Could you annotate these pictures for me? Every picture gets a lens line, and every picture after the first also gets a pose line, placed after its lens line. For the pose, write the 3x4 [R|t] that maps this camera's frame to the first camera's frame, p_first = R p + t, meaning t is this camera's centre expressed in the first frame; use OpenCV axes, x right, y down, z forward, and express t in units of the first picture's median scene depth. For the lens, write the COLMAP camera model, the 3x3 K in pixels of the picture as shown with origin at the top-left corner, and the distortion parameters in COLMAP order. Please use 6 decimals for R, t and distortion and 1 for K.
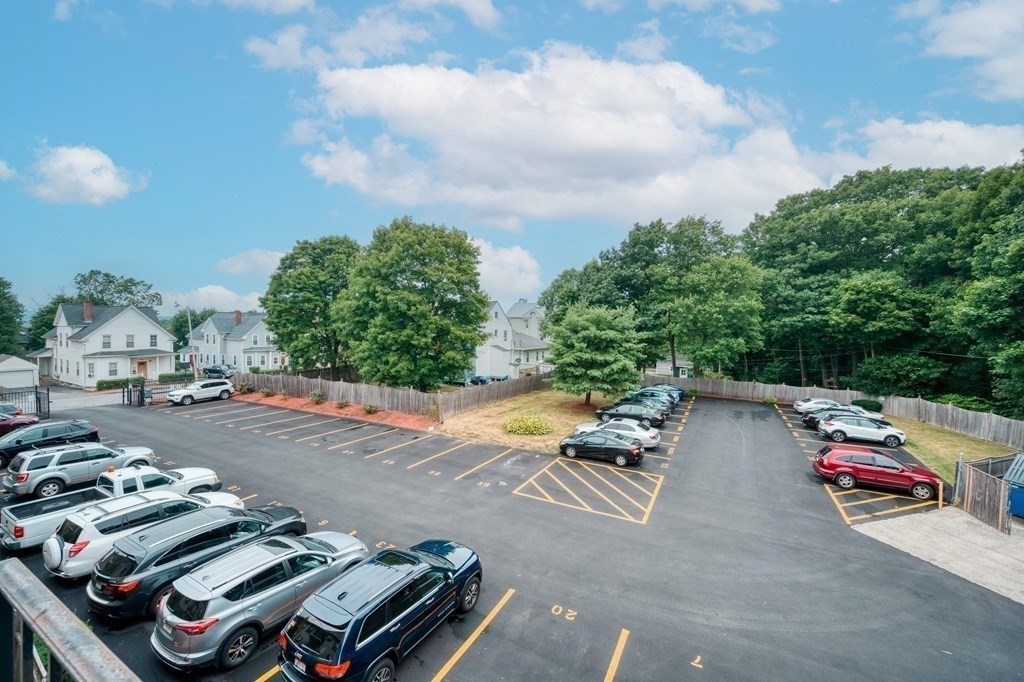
lens RADIAL K [[399.1, 0, 509.7], [0, 399.1, 336.4], [0, 0, 1]] dist [-0.008441, -0.002401]
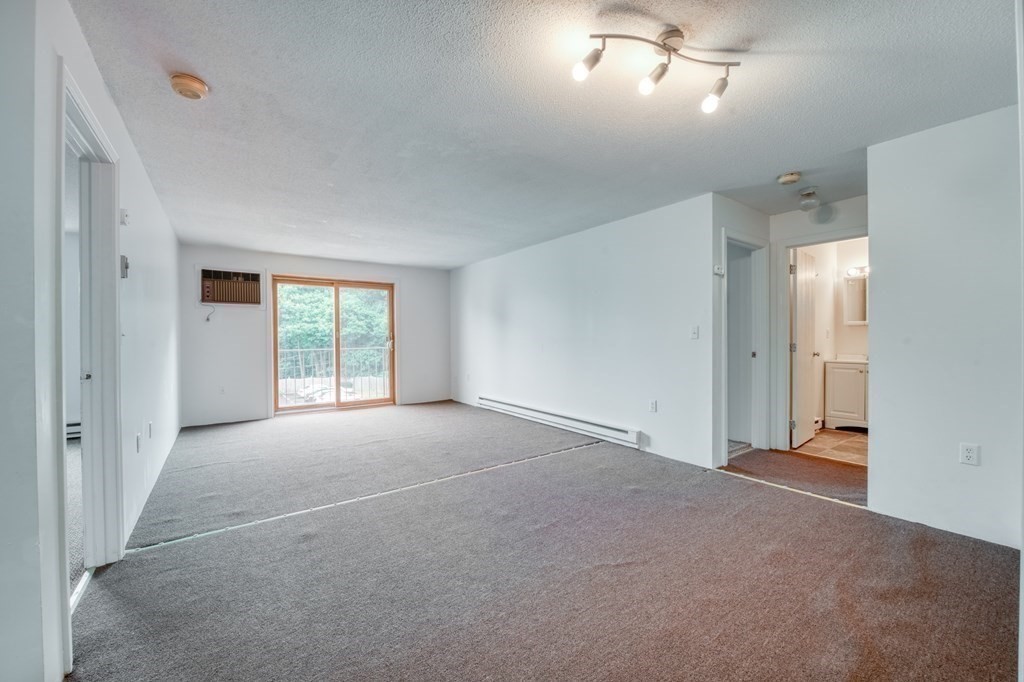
lens RADIAL K [[400.8, 0, 499.1], [0, 400.8, 342.1], [0, 0, 1]] dist [-0.000707, -0.002045]
pose [[0.446992, -0.031089, 0.893997, -0.175872], [0.037113, 0.999180, 0.016190, 0.012708], [-0.893768, 0.025942, 0.447779, -0.197024]]
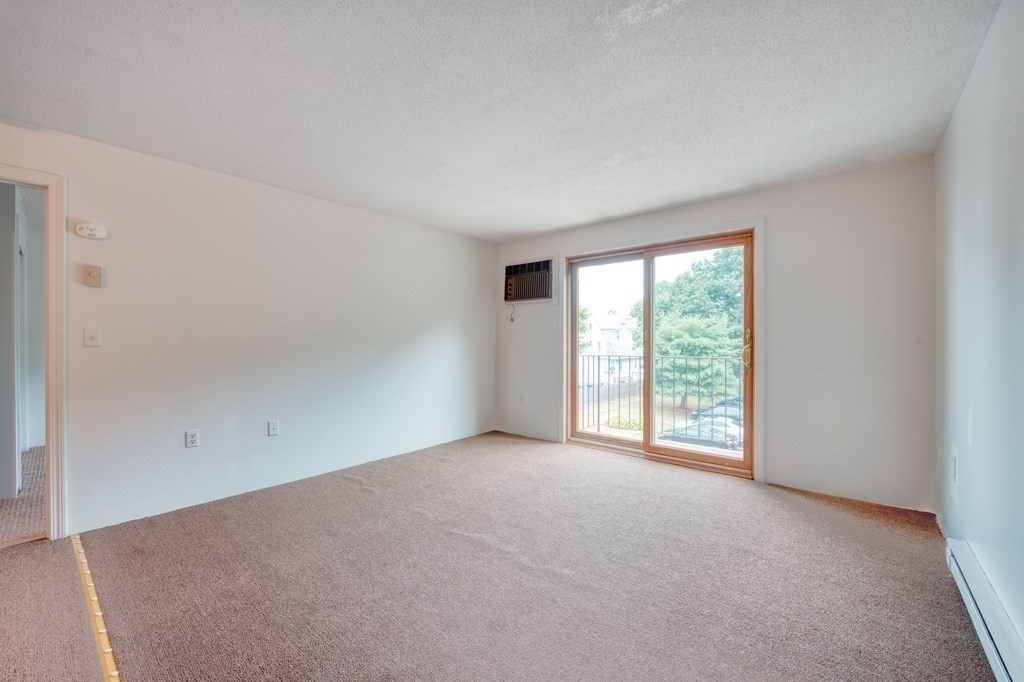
lens RADIAL K [[400.8, 0, 511.0], [0, 400.8, 340.2], [0, 0, 1]] dist [-0.000707, -0.002045]
pose [[0.978072, -0.018158, -0.207474, -0.031185], [0.012780, 0.999547, -0.027230, 0.013810], [0.207874, 0.023981, 0.977862, -0.160744]]
